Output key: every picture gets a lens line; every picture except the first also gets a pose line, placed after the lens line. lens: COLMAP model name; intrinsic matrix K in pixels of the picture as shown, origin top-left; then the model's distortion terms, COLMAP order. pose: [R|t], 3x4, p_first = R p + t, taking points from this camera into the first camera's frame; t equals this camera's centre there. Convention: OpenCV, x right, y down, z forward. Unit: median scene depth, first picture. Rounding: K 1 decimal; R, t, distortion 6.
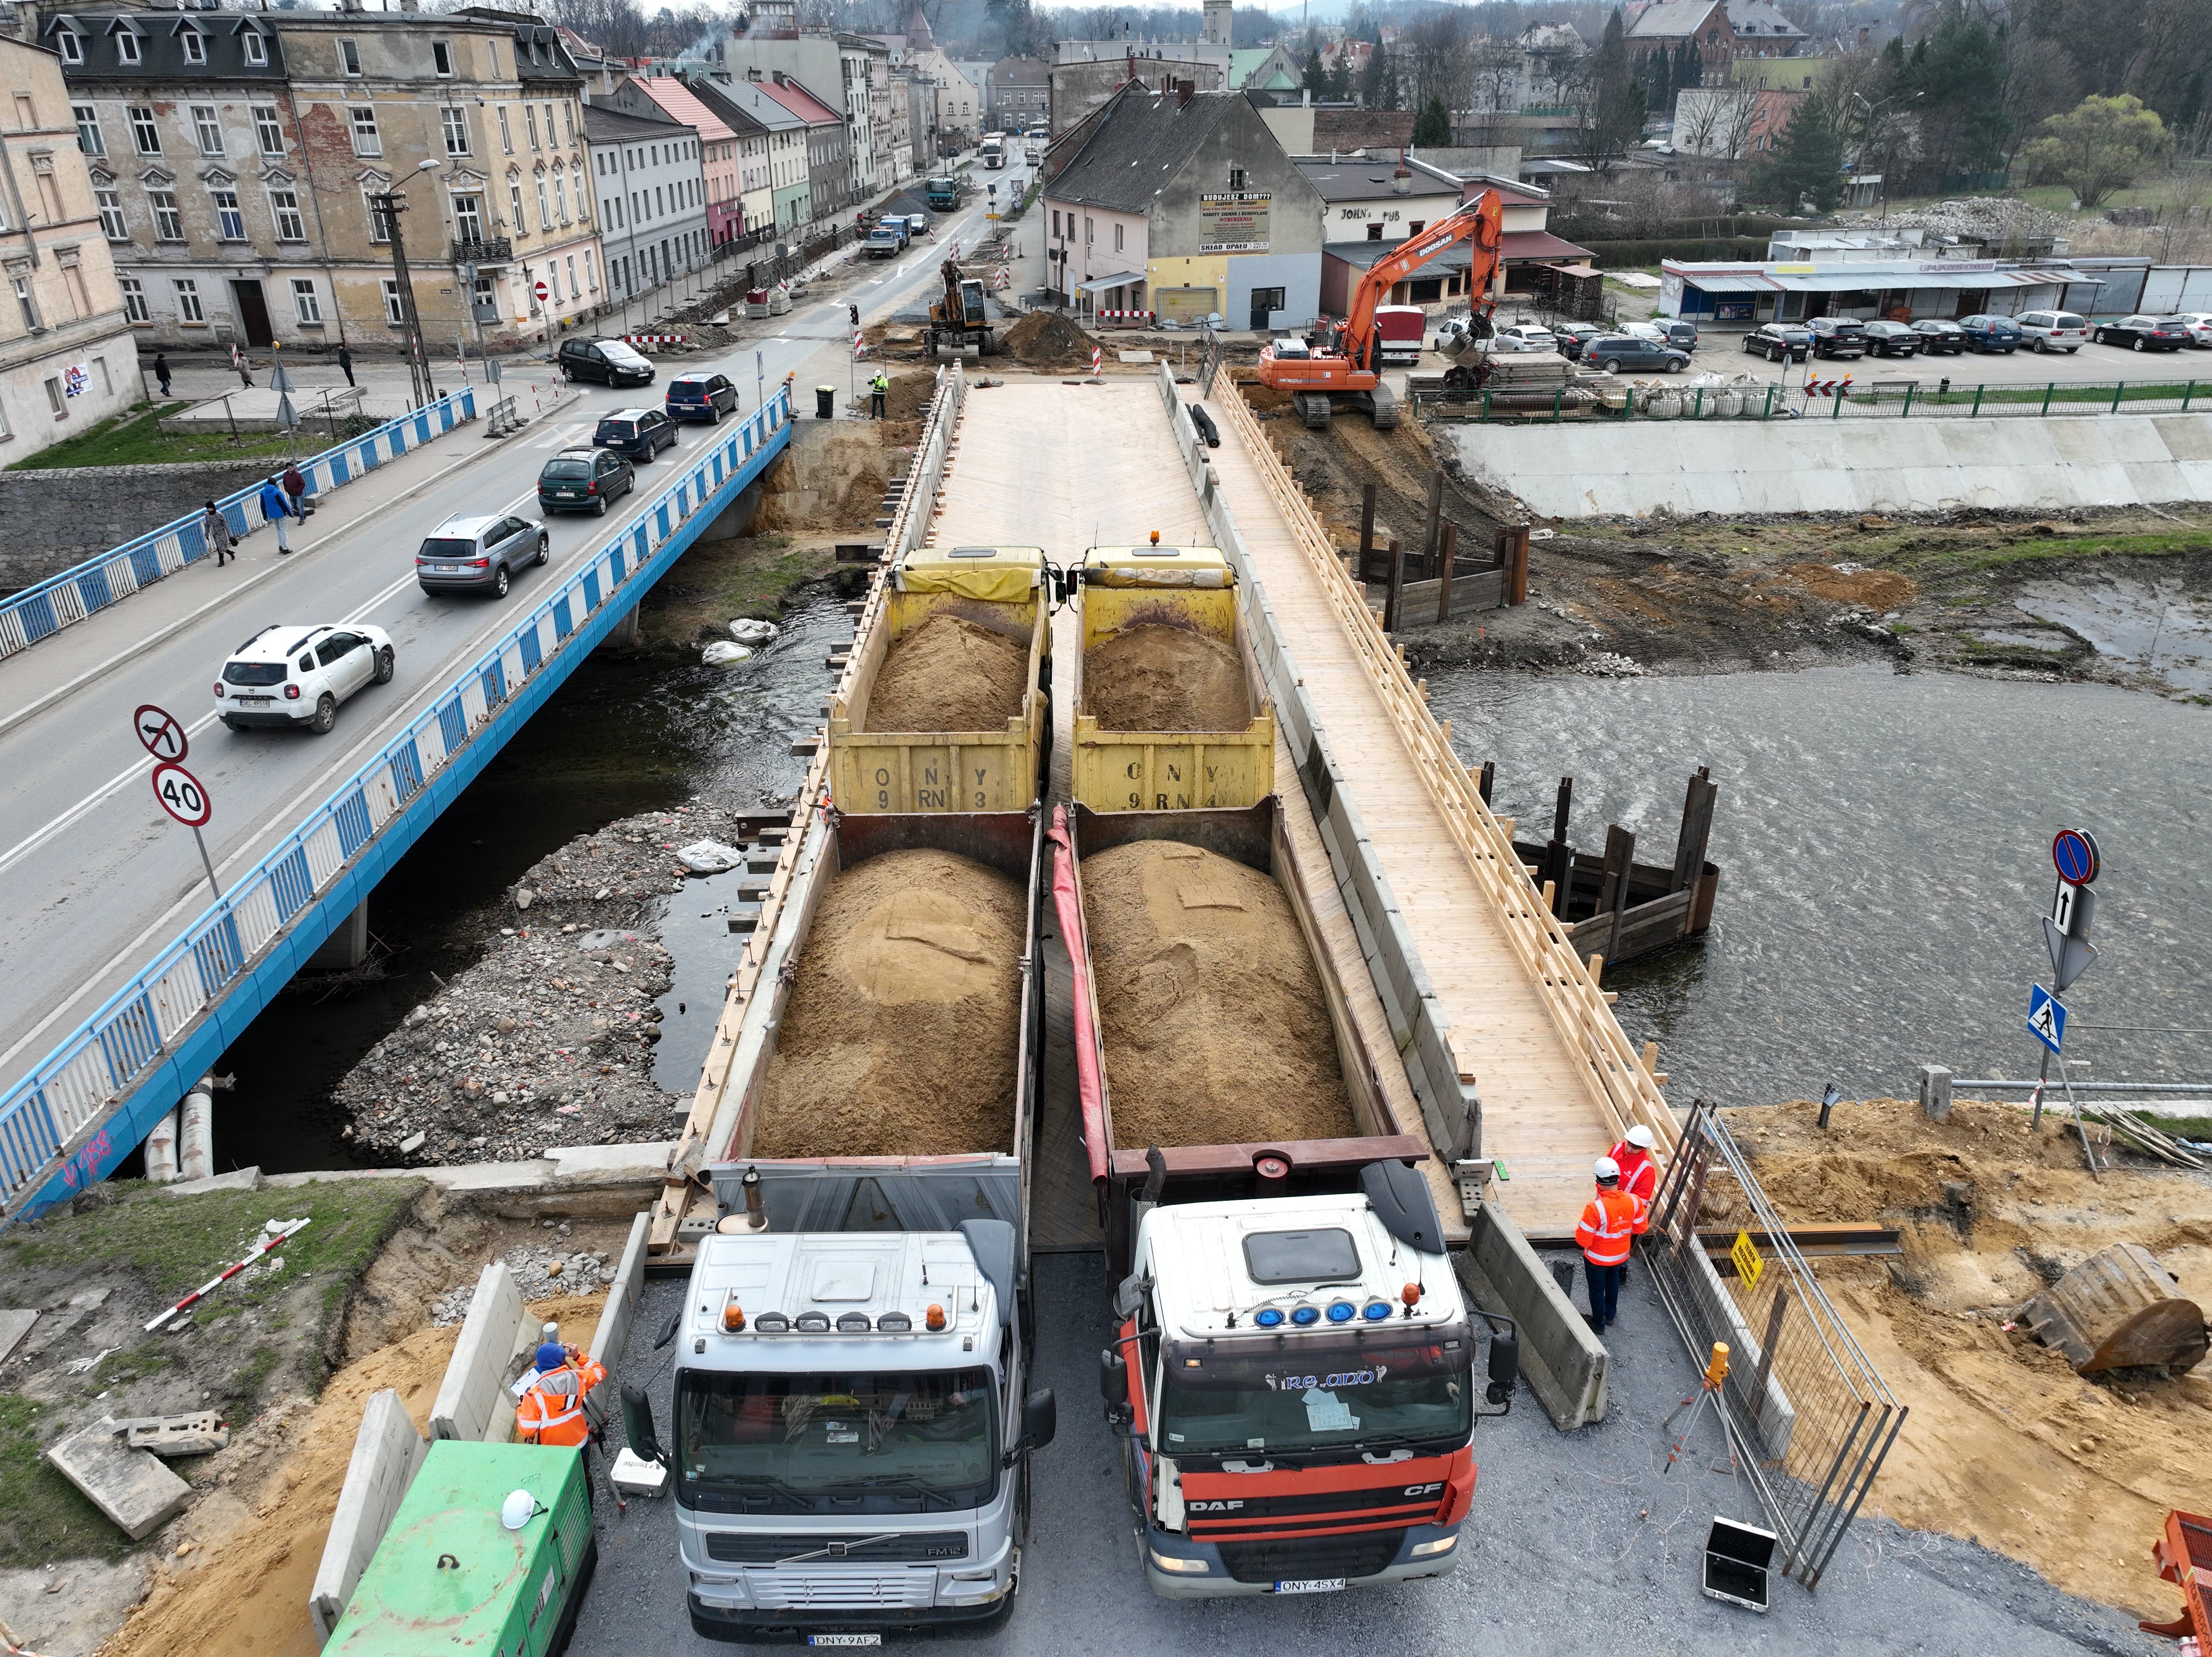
lens RADIAL K [[1552.3, 0, 1115.1], [0, 1552.3, 828.3], [0, 0, 1]] dist [-0.004286, 0.022356]
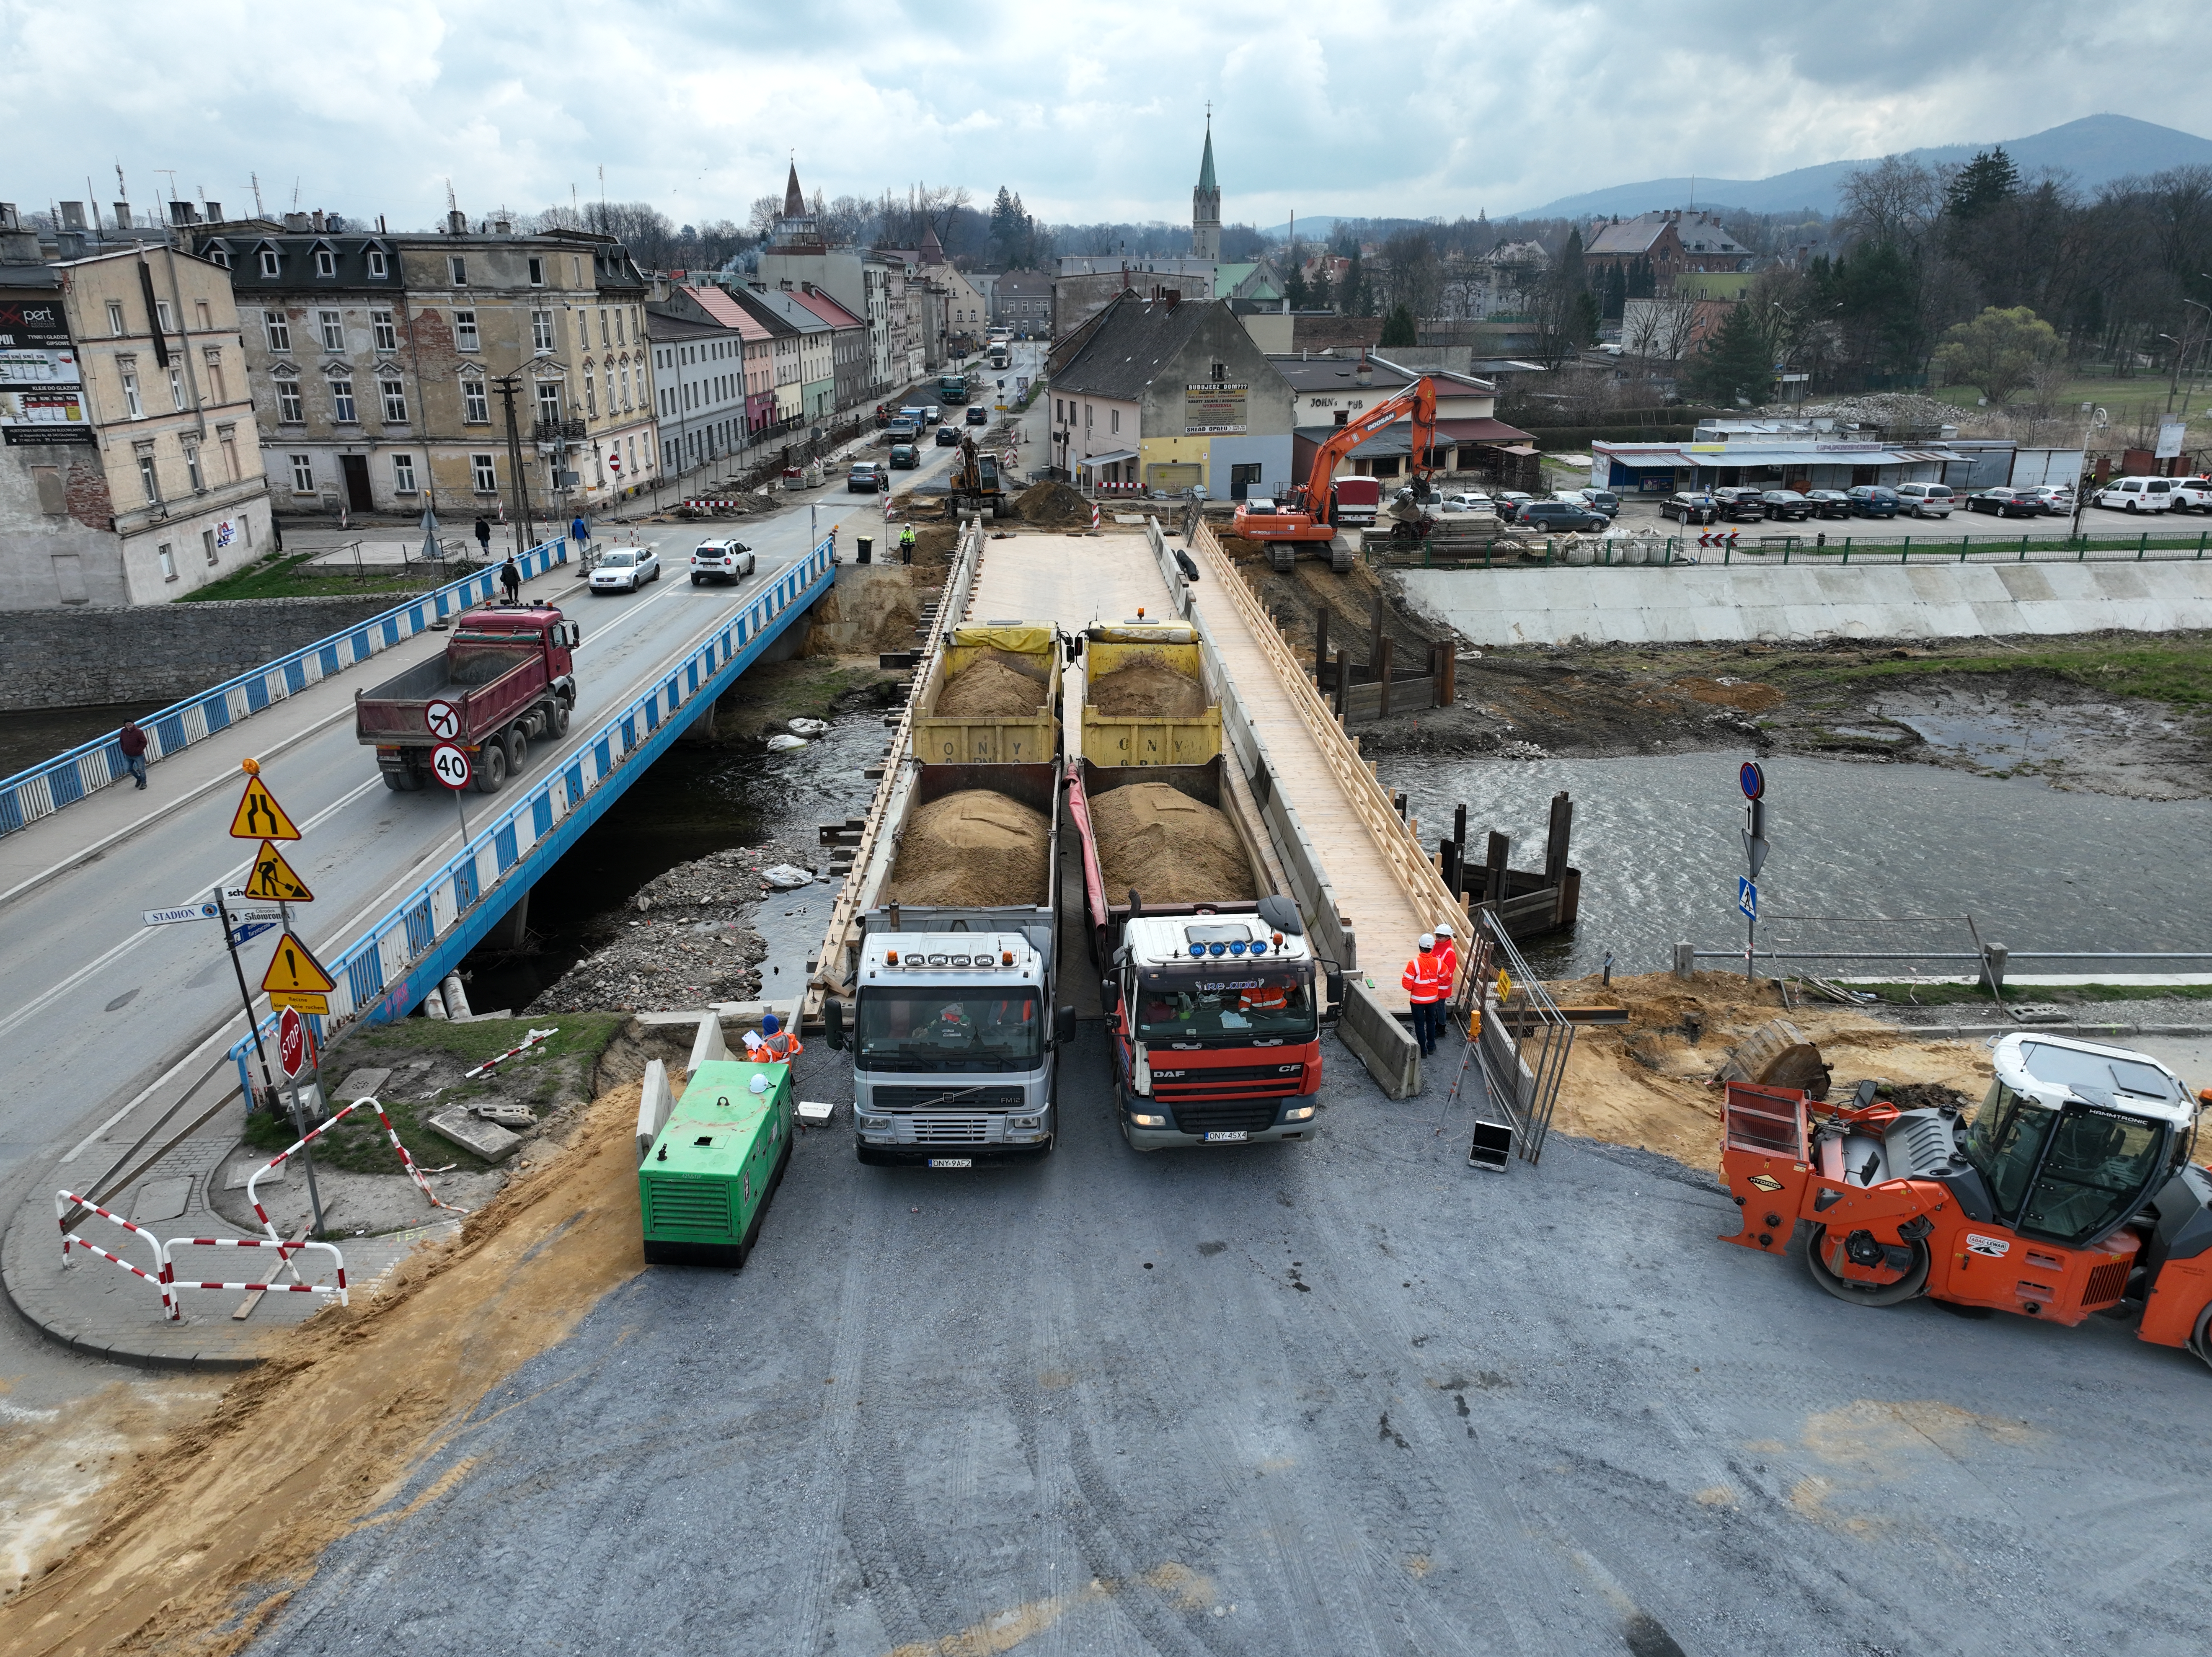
lens RADIAL K [[1552.3, 0, 1114.5], [0, 1552.3, 831.3], [0, 0, 1]] dist [-0.004286, 0.022356]
pose [[0.999998, 0.000766, 0.001949, 0.000197], [-0.000539, 0.993484, -0.113973, 0.056113], [-0.002023, 0.113972, 0.993482, -0.113034]]
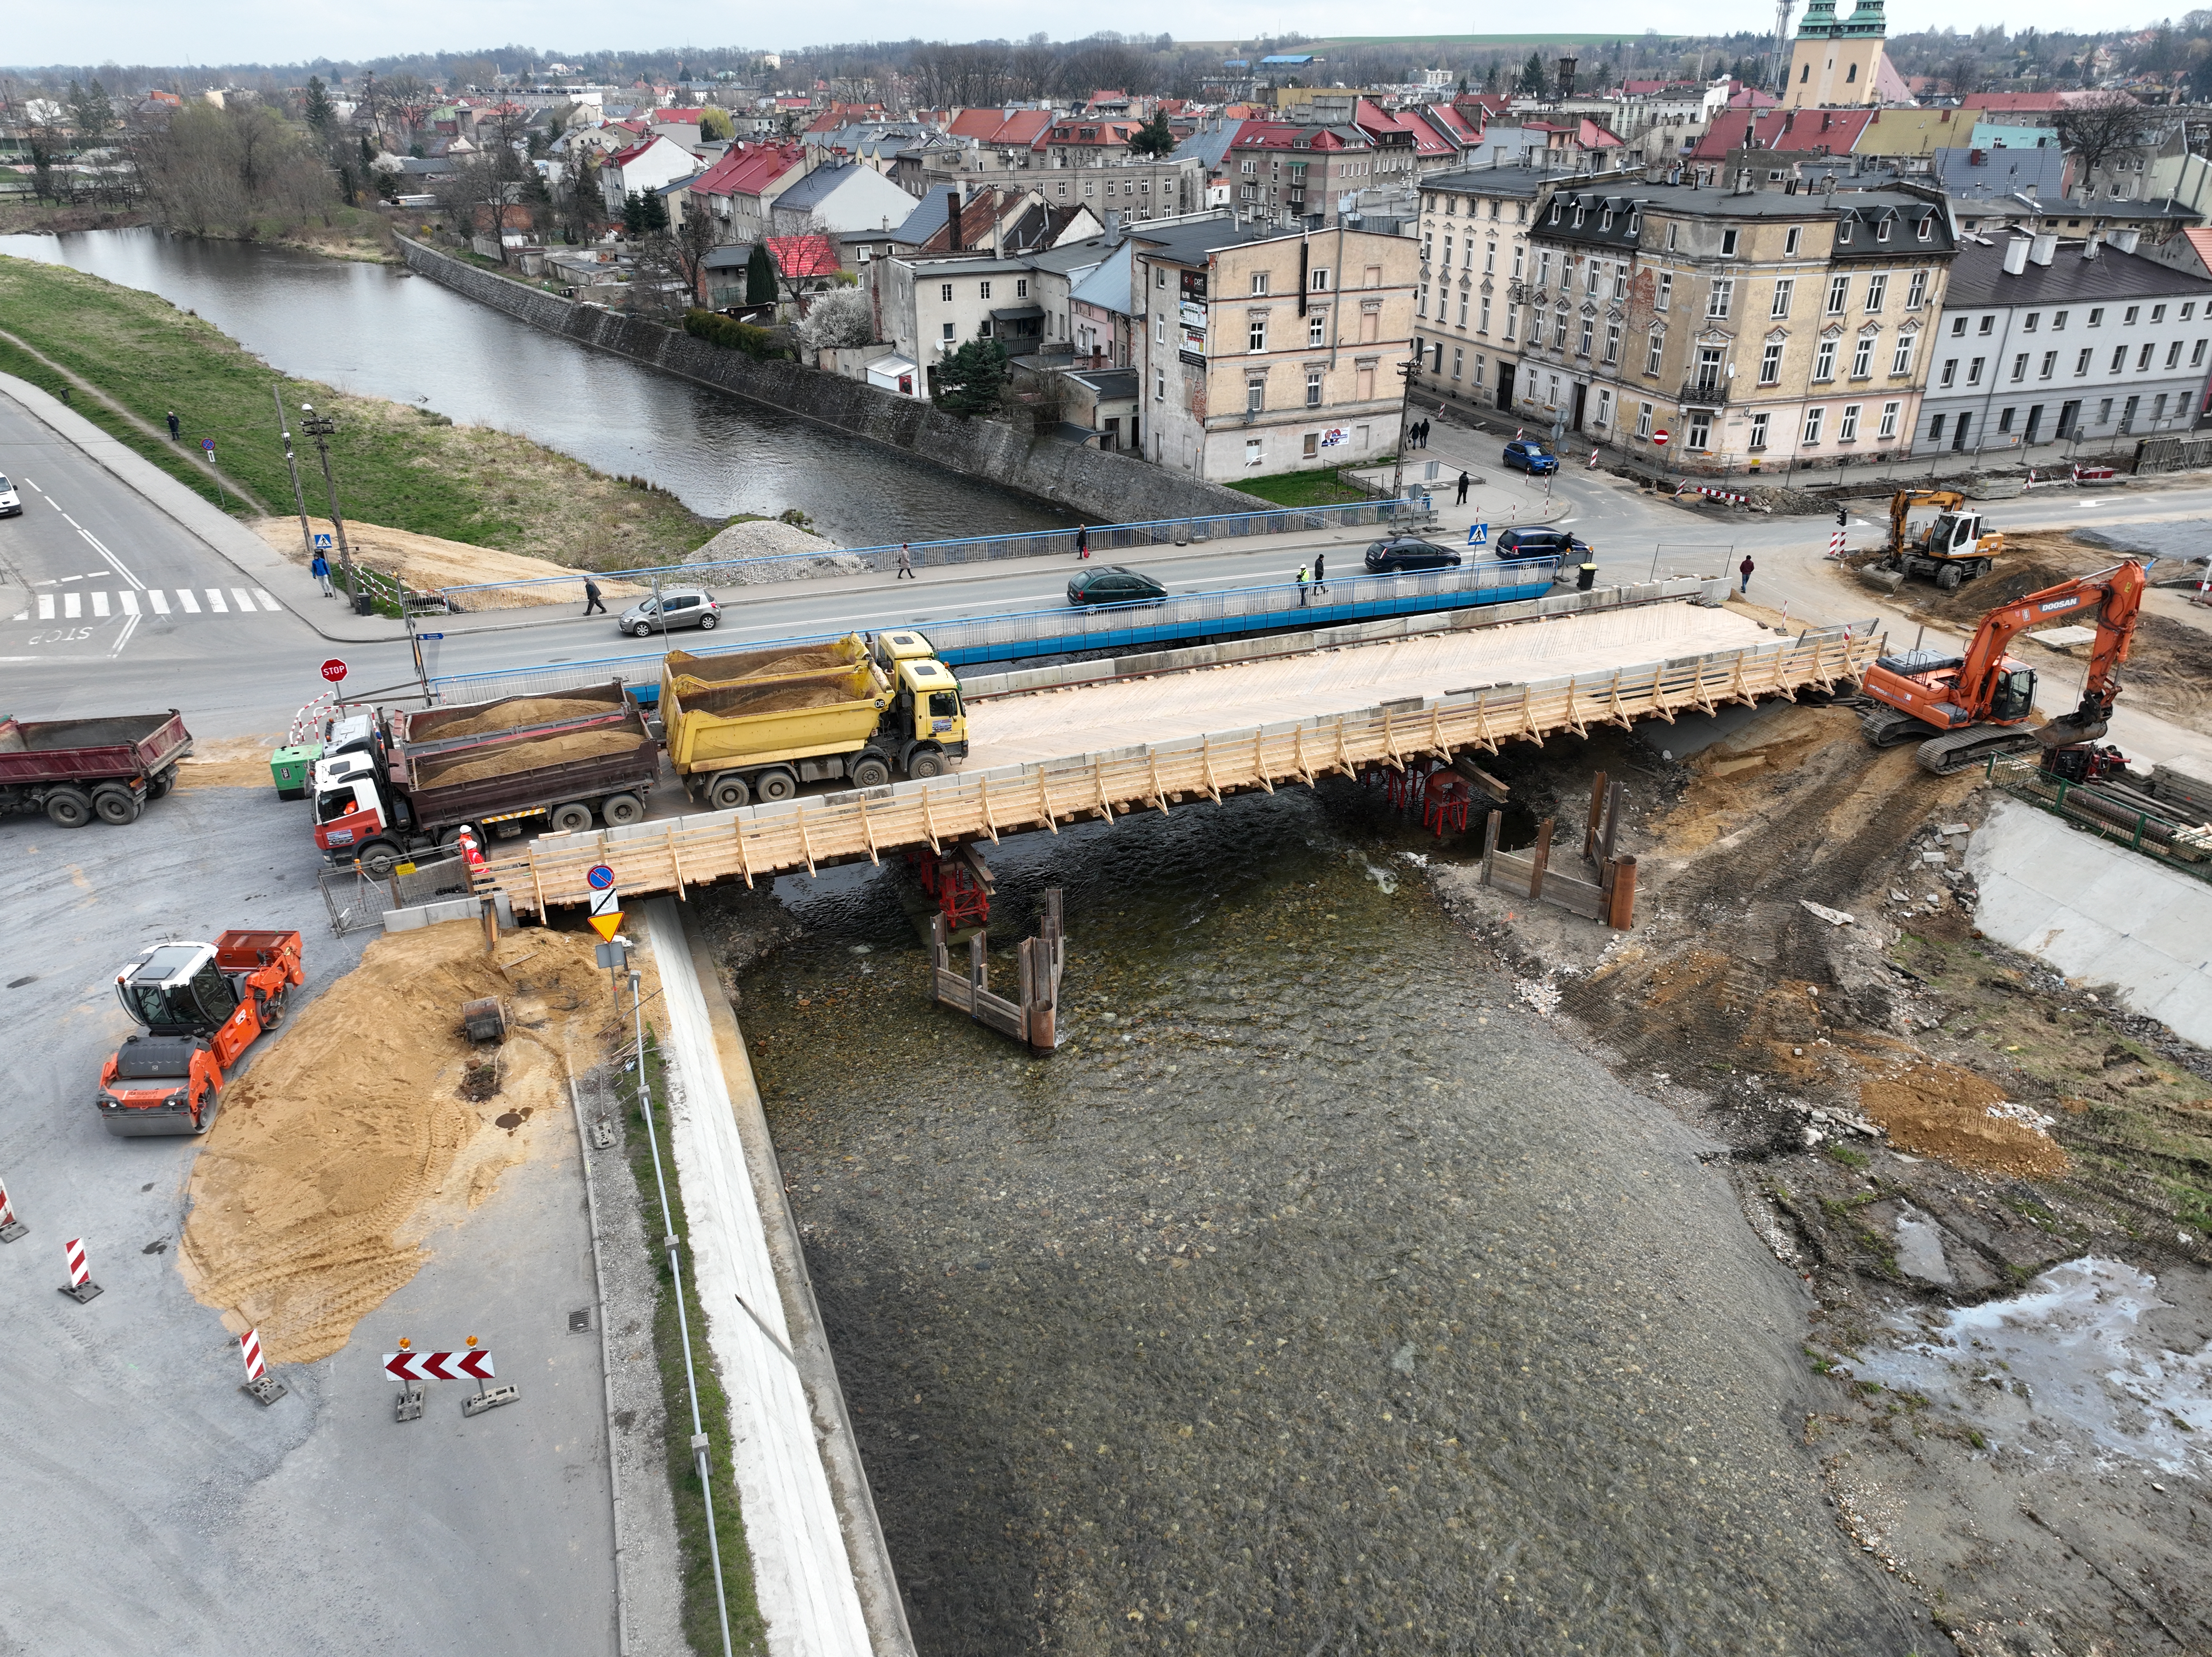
lens RADIAL K [[1552.3, 0, 1115.2], [0, 1552.3, 824.0], [0, 0, 1]] dist [-0.004286, 0.022356]
pose [[0.343100, 0.411529, -0.844350, 0.629039], [-0.410518, 0.874216, 0.259273, -0.213879], [0.844842, 0.257664, 0.468883, 0.134802]]
